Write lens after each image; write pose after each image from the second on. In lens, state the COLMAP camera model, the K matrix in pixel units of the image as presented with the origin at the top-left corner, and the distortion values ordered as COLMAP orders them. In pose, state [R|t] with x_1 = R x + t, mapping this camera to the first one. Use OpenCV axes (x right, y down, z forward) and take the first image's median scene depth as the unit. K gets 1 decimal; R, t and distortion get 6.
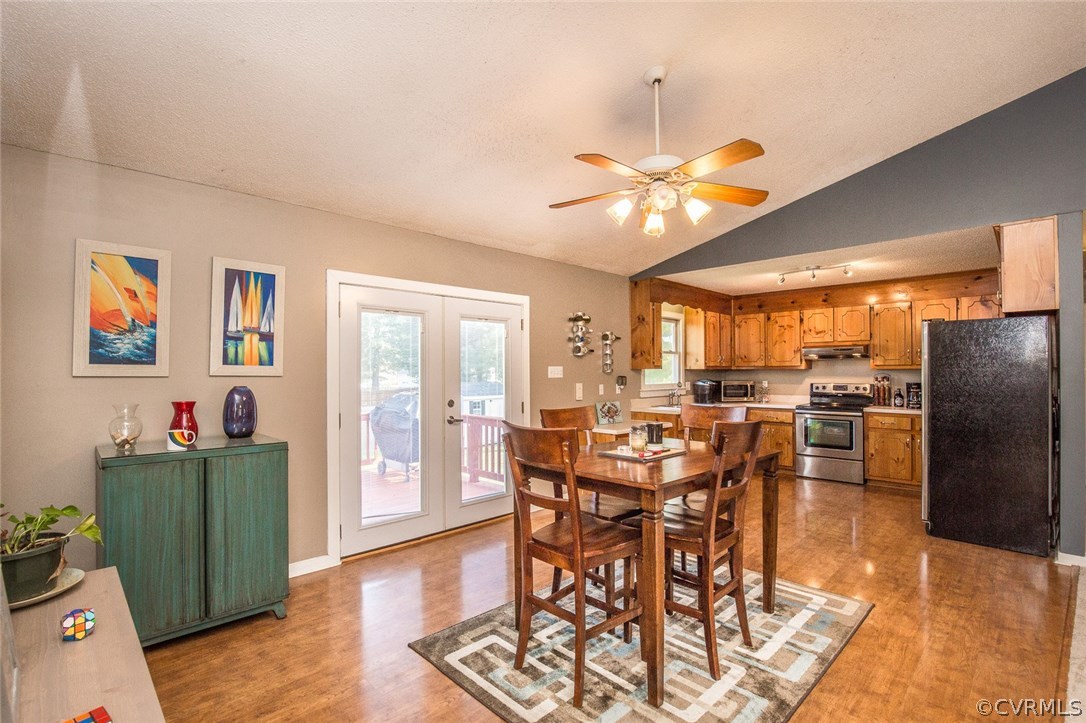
lens RADIAL K [[500.7, 0, 548.7], [0, 500.7, 363.3], [0, 0, 1]] dist [-0.036994, 0.006669]
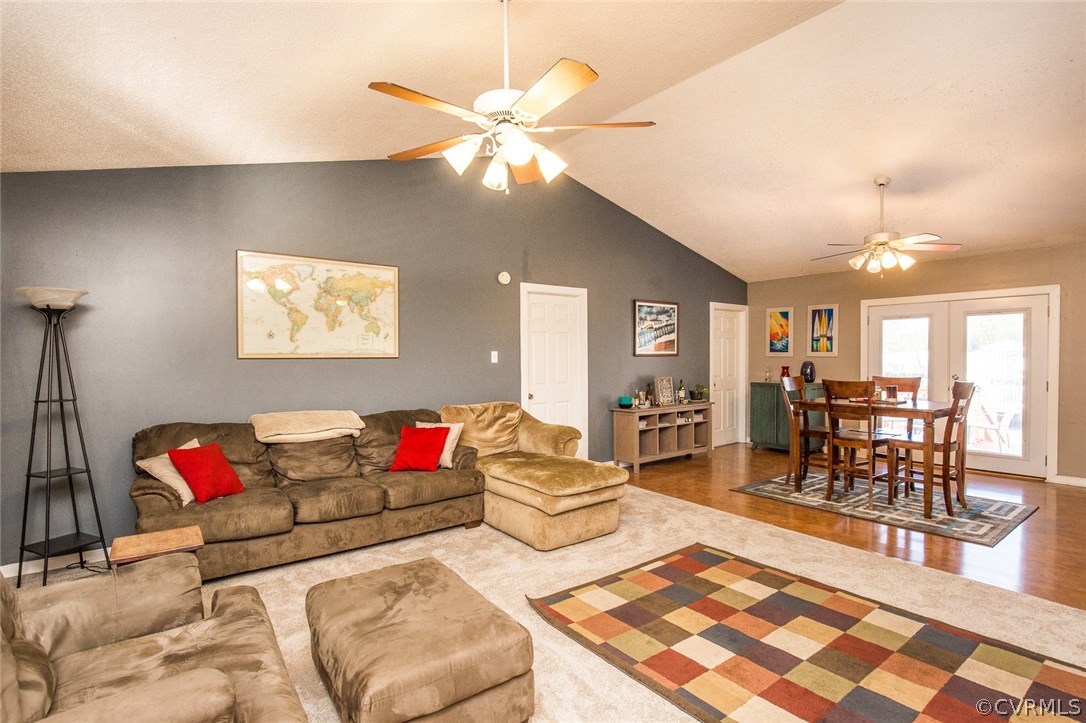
lens RADIAL K [[519.2, 0, 541.2], [0, 519.2, 376.5], [0, 0, 1]] dist [-0.023709, -0.000350]
pose [[-0.127154, 0.043141, -0.990944, 0.980650], [0.024163, 0.998892, 0.040387, -0.004946], [0.991589, -0.018809, -0.128055, 0.025424]]
